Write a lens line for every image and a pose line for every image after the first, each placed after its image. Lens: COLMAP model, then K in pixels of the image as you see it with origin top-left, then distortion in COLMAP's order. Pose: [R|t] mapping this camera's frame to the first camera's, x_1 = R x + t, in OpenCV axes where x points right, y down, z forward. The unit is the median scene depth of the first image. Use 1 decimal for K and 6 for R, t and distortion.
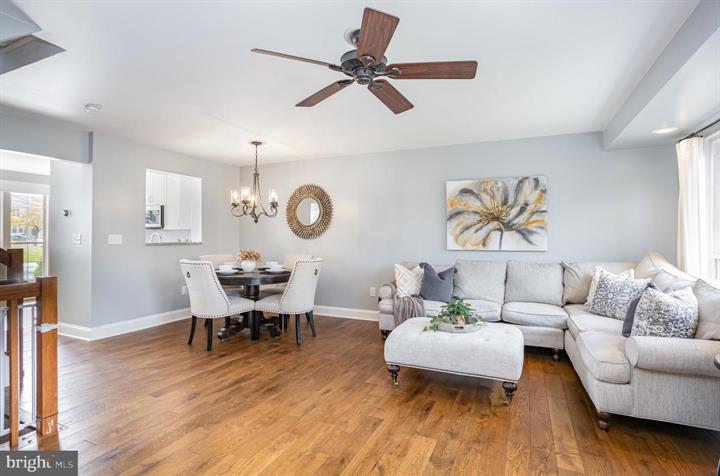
lens RADIAL K [[358.6, 0, 360.9], [0, 358.6, 234.9], [0, 0, 1]] dist [0.007424, 0.000923]
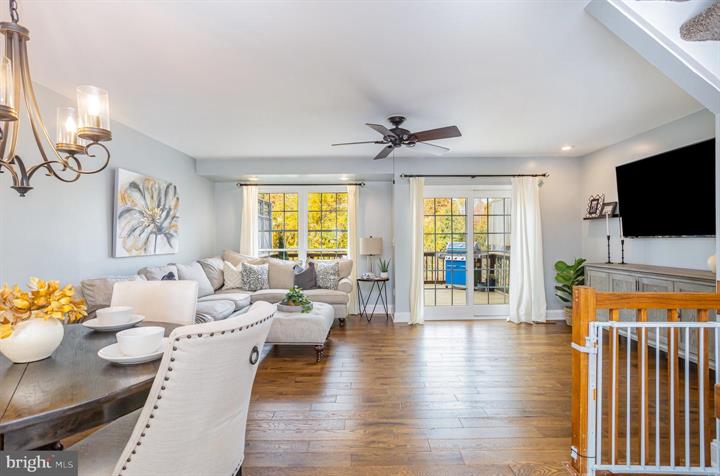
lens RADIAL K [[358.6, 0, 364.4], [0, 358.6, 239.4], [0, 0, 1]] dist [0.007424, 0.000923]
pose [[-0.403142, 0.002630, 0.915134, -0.699788], [0.001537, 0.999996, -0.002197, 0.005681], [-0.915136, 0.000521, -0.403145, 0.875846]]
